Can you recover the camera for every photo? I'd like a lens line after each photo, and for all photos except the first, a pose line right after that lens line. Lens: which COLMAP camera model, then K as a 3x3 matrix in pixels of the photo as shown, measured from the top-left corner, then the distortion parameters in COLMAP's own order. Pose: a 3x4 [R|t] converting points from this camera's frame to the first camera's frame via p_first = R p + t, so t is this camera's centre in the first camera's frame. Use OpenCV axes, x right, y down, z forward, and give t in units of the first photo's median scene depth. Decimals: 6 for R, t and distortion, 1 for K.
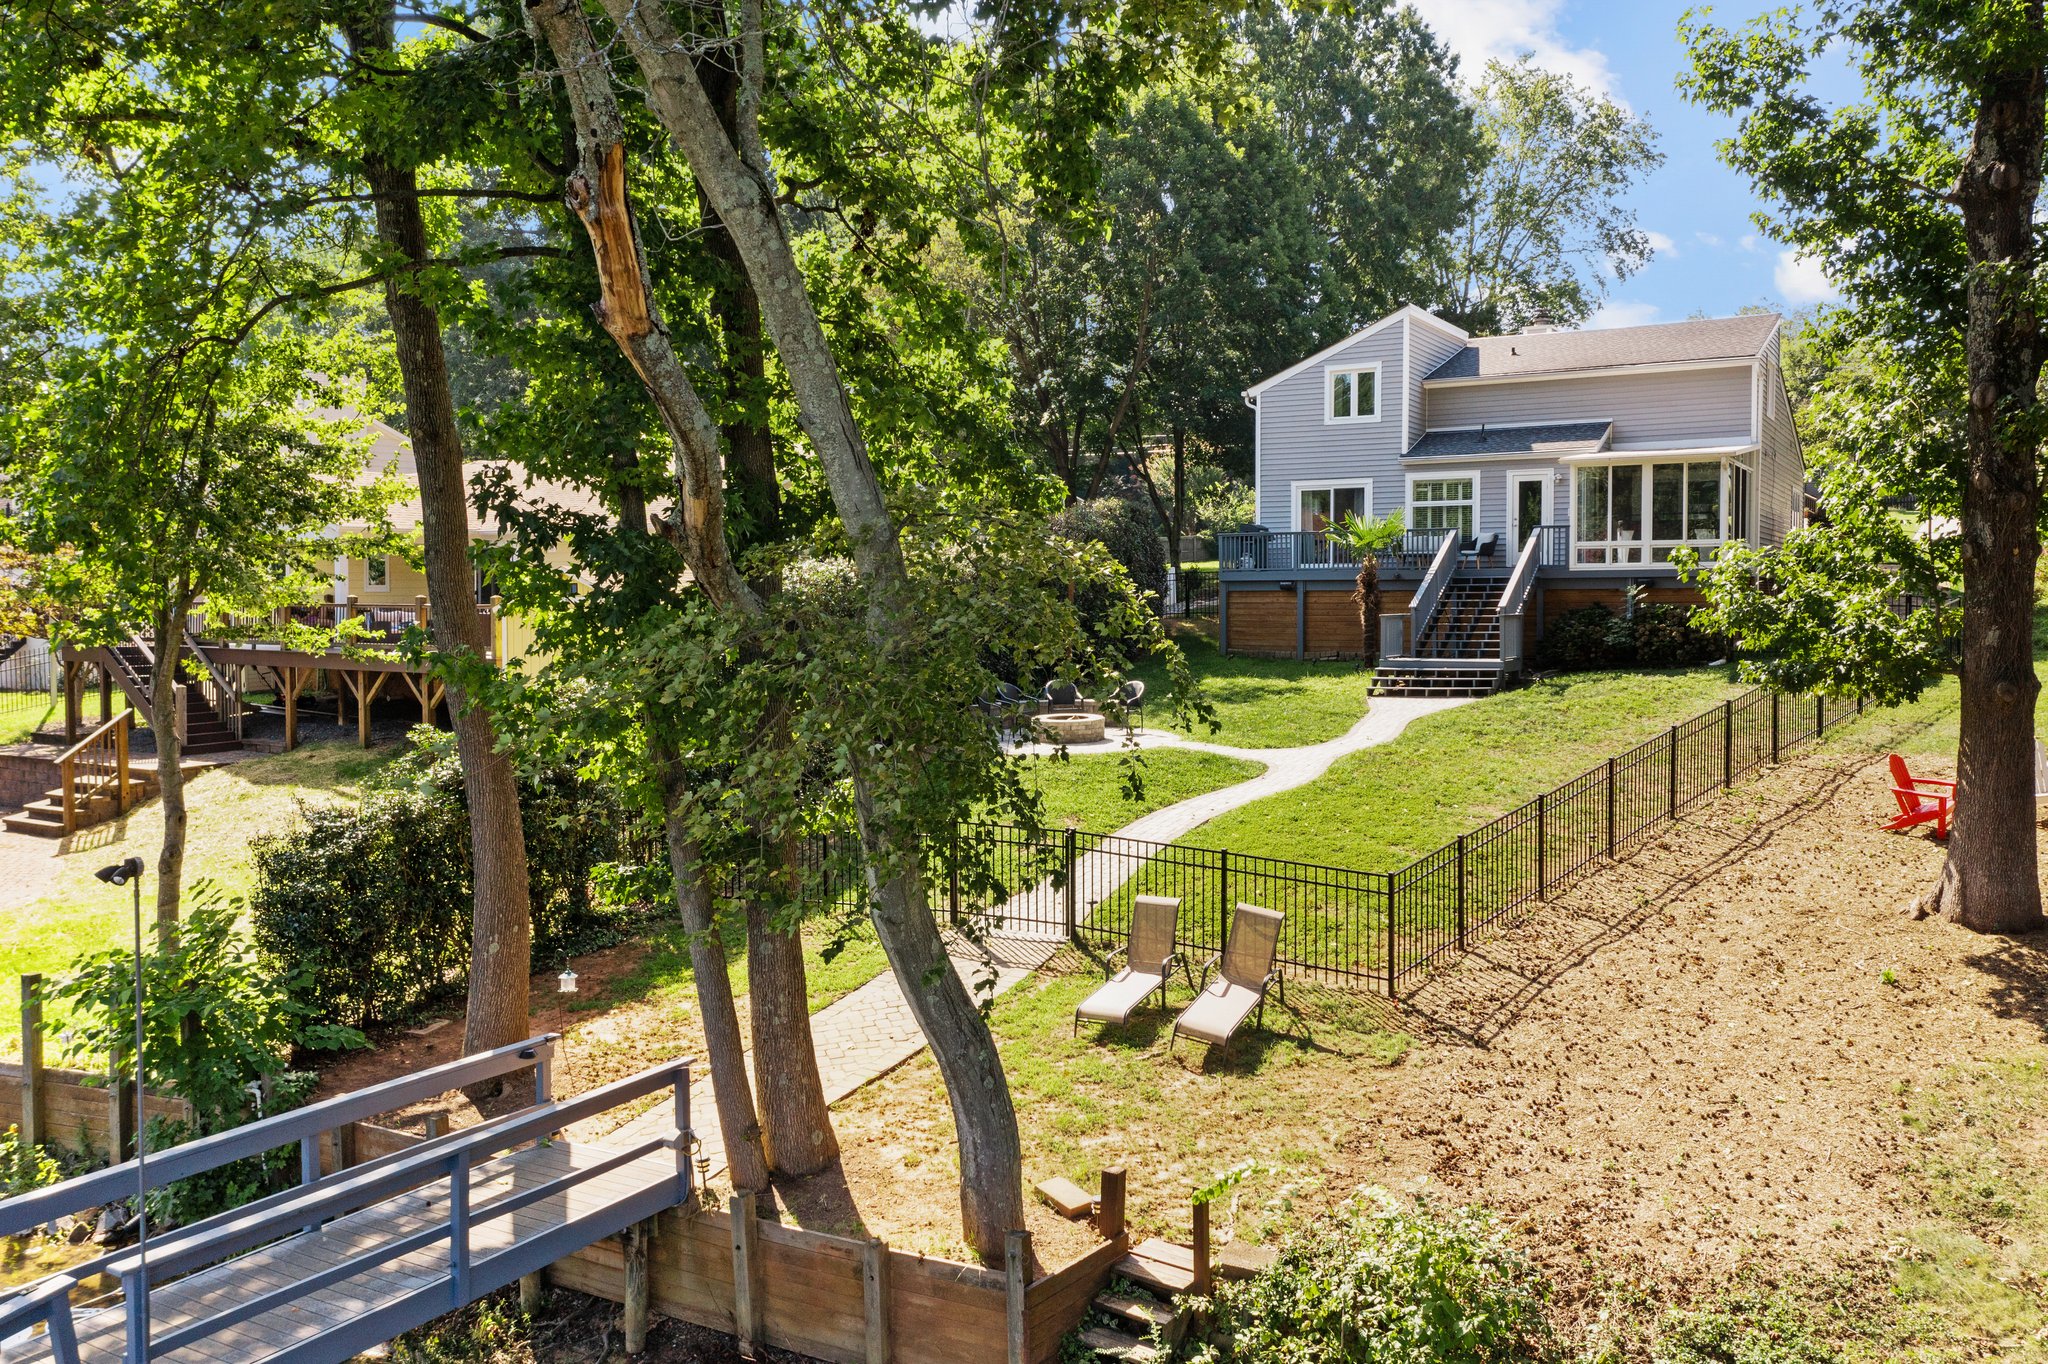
lens RADIAL K [[1663.6, 0, 1018.1], [0, 1663.6, 609.1], [0, 0, 1]] dist [0.001236, 0.002646]
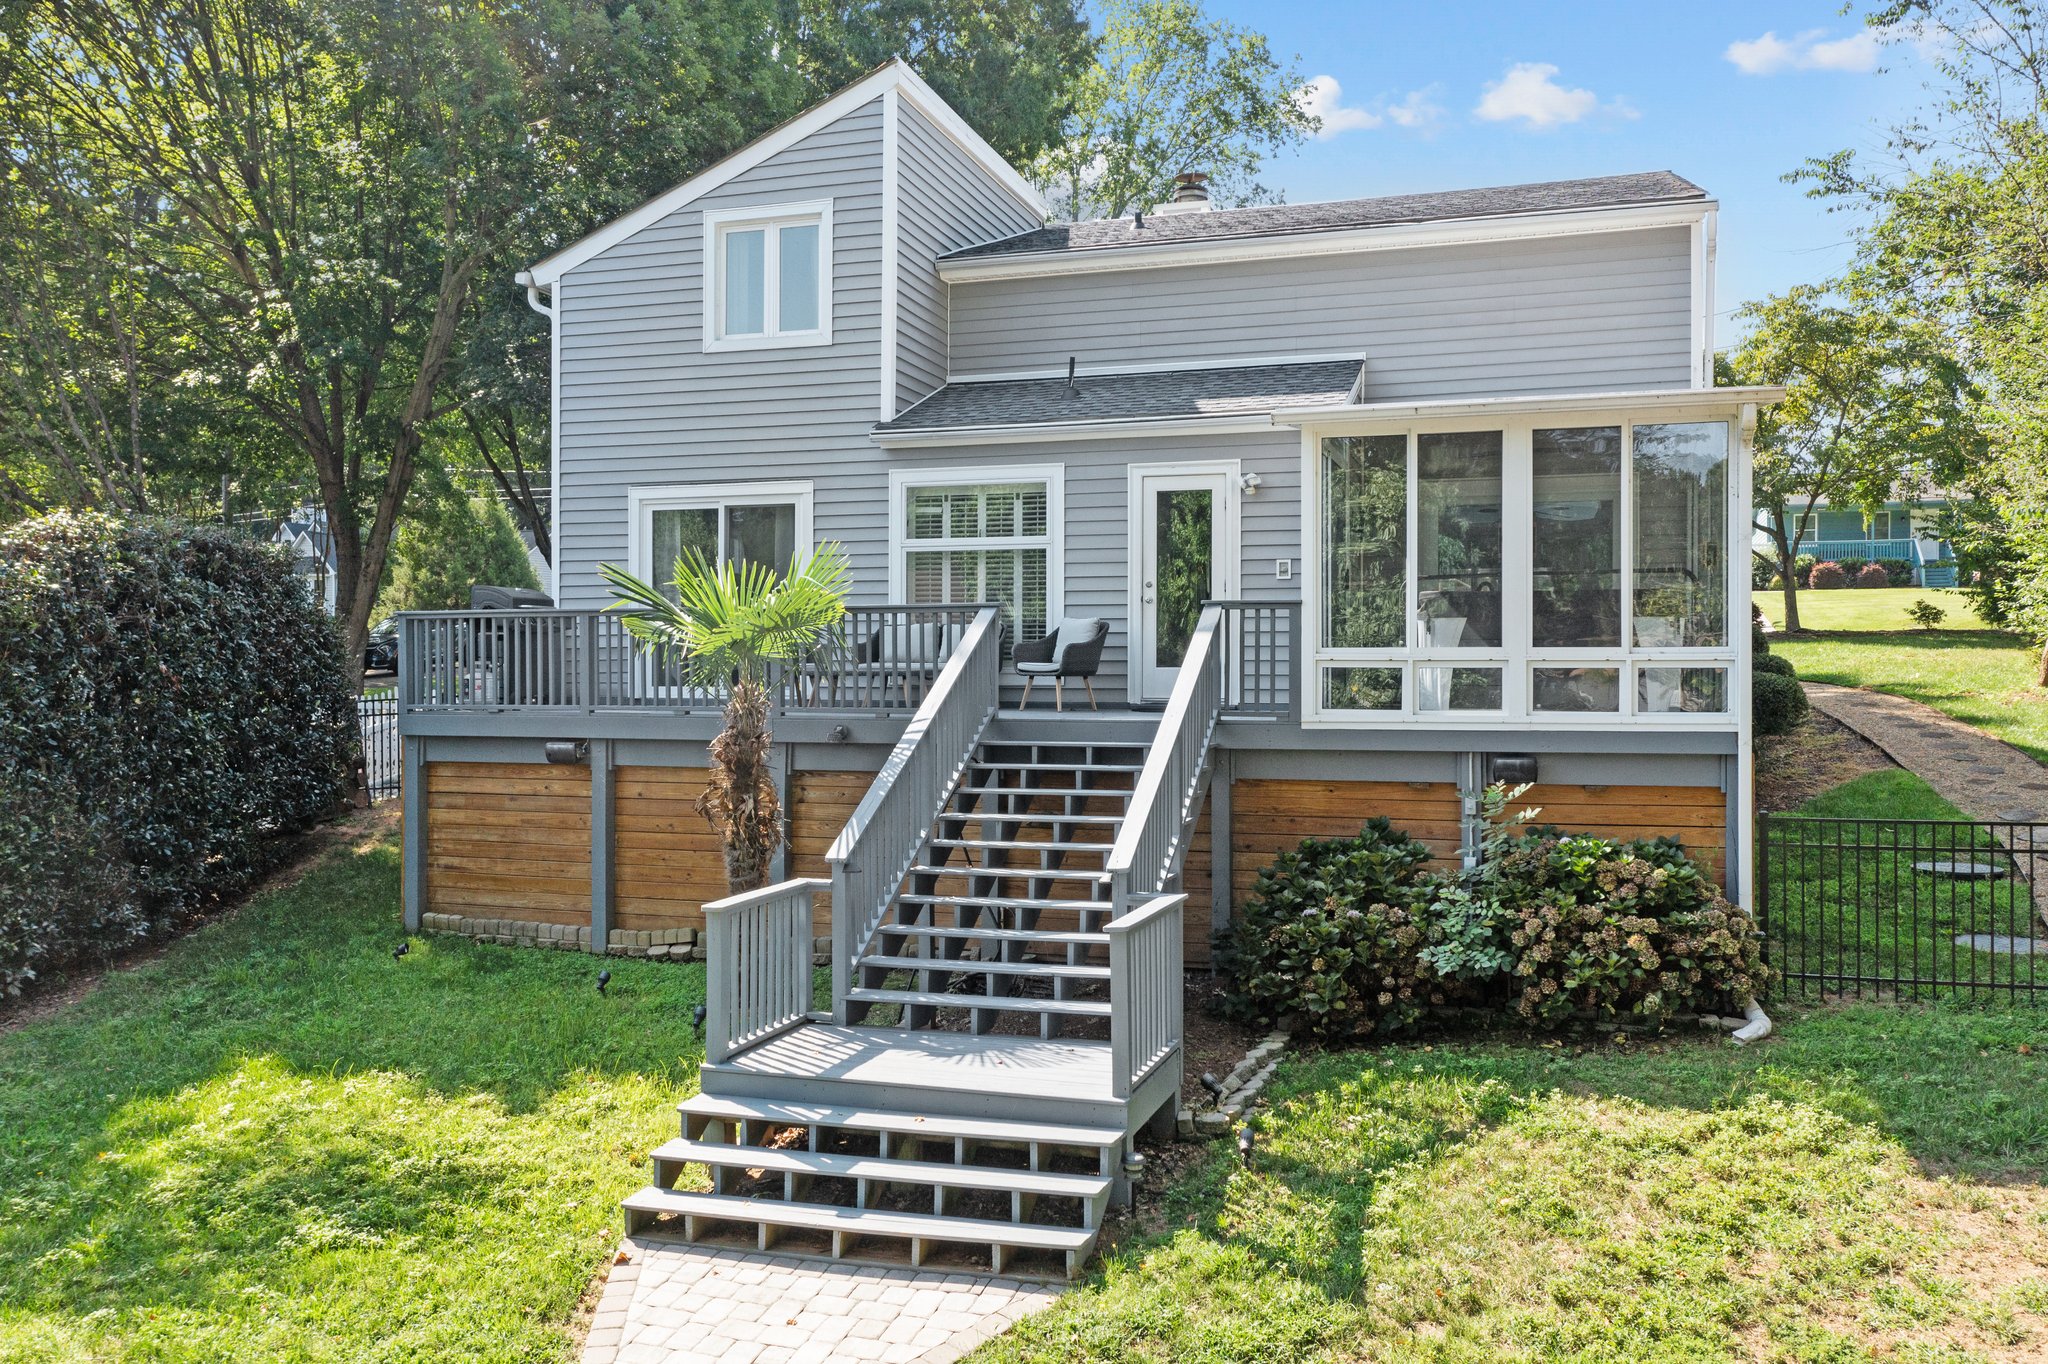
lens RADIAL K [[1638.2, 0, 1024.2], [0, 1638.2, 669.2], [0, 0, 1]] dist [0.003001, 0.006088]
pose [[0.973808, 0.004194, 0.227334, 0.194601], [-0.002106, 0.999953, -0.009426, -0.032381], [-0.227363, 0.008701, 0.973771, 0.673164]]
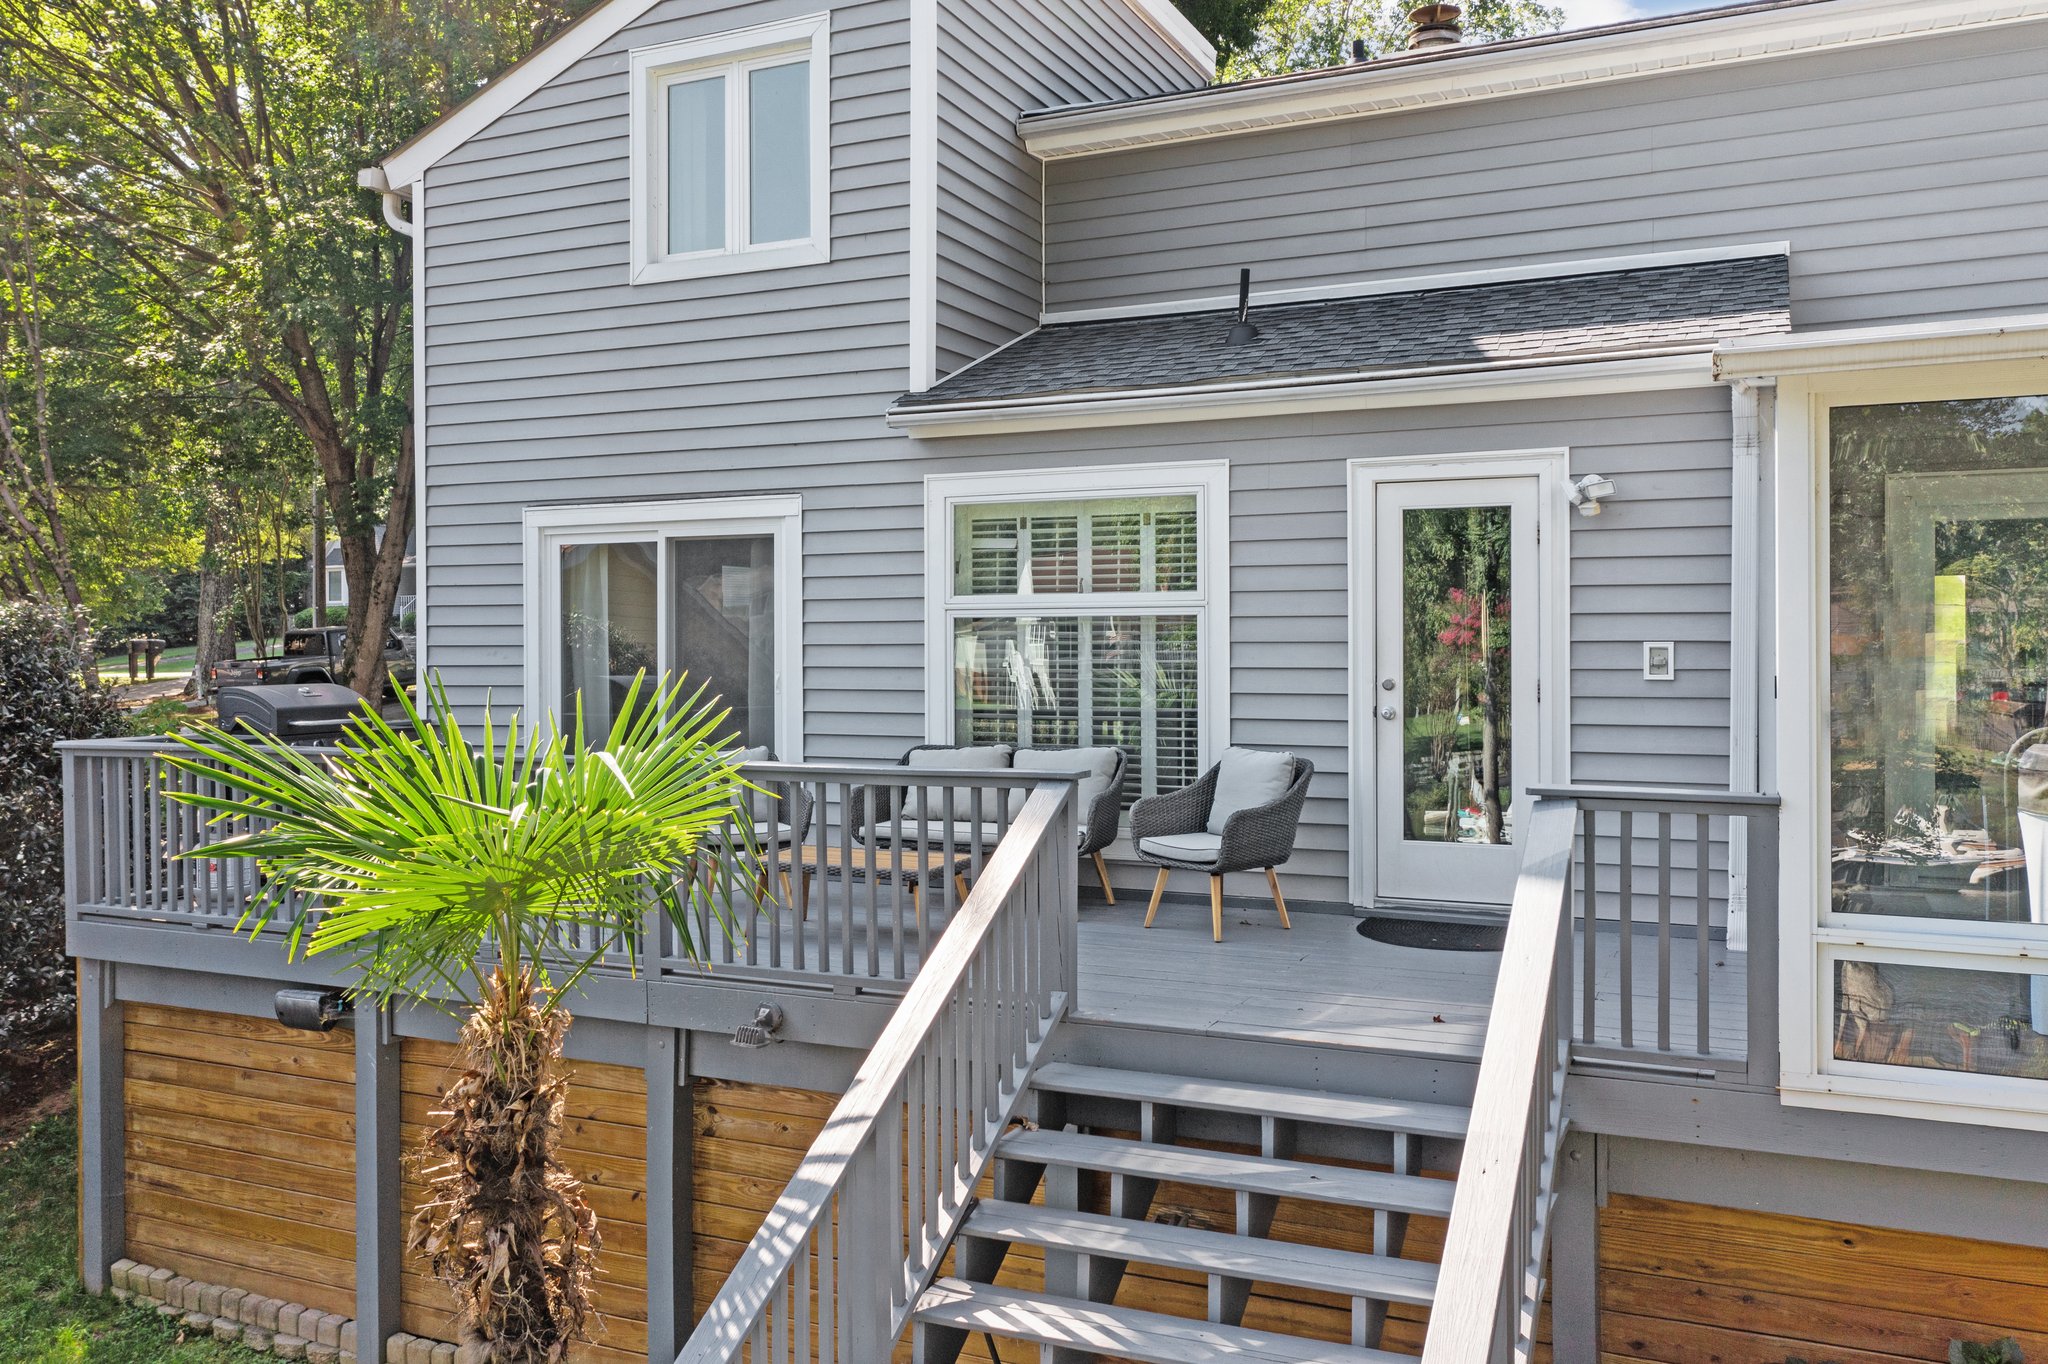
lens RADIAL K [[1642.7, 0, 1021.2], [0, 1642.7, 642.5], [0, 0, 1]] dist [0.001937, 0.002472]
pose [[0.994724, -0.002267, 0.102564, 0.249162], [0.002821, 0.999982, -0.005259, -0.063501], [-0.102550, 0.005521, 0.994712, 0.859963]]
